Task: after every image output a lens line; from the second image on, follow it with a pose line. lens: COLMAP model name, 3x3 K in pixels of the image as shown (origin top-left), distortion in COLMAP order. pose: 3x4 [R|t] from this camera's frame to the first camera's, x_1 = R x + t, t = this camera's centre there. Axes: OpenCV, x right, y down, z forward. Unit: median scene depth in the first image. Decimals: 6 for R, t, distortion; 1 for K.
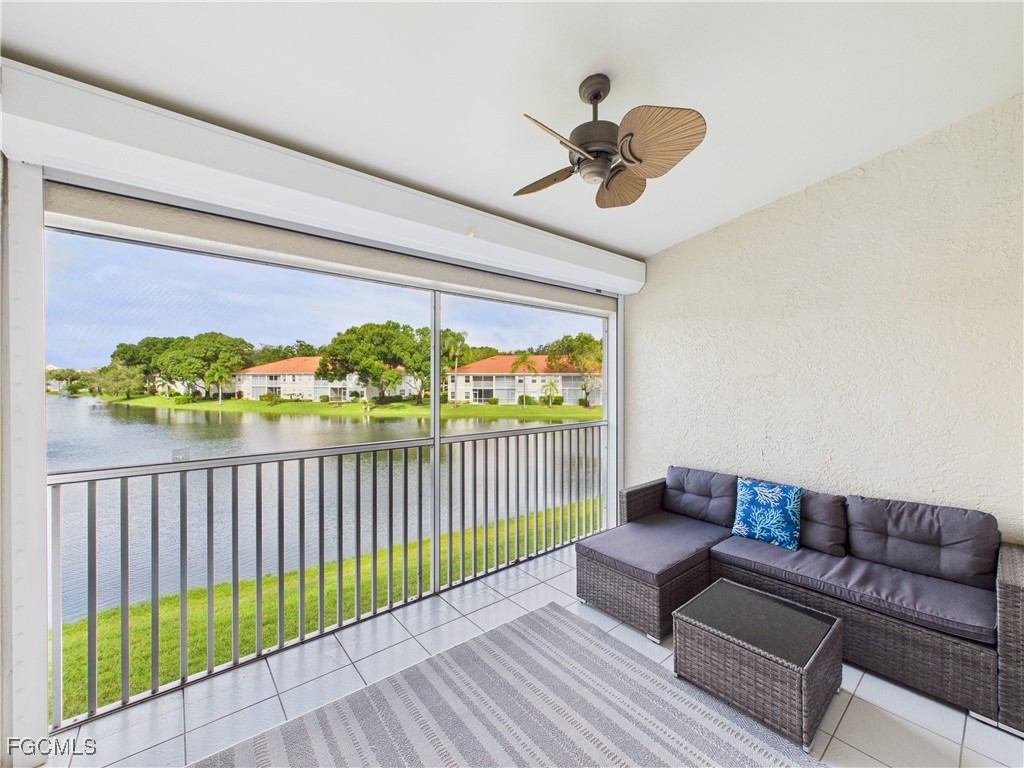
lens RADIAL K [[413.4, 0, 511.3], [0, 413.4, 381.8], [0, 0, 1]] dist [0.001424, -0.000158]
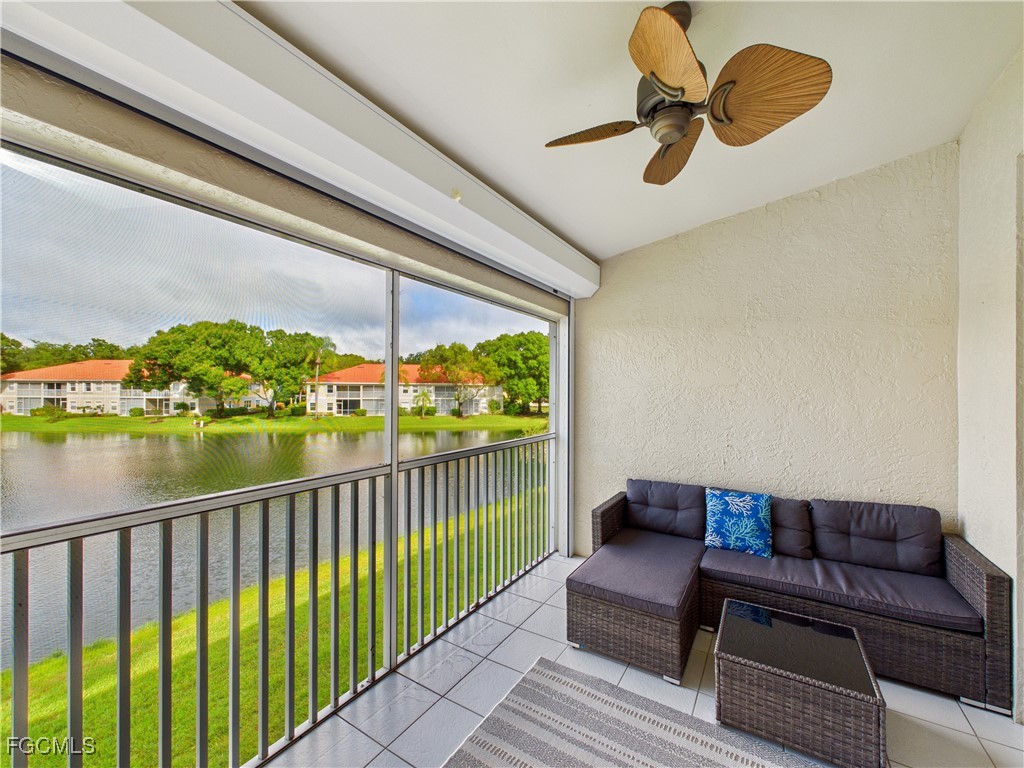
lens RADIAL K [[413.4, 0, 512.7], [0, 413.4, 390.9], [0, 0, 1]] dist [0.001424, -0.000158]
pose [[0.950393, 0.002816, 0.311040, -0.205919], [-0.001930, 0.999993, -0.003159, 0.003253], [-0.311047, 0.002402, 0.950392, 0.207502]]
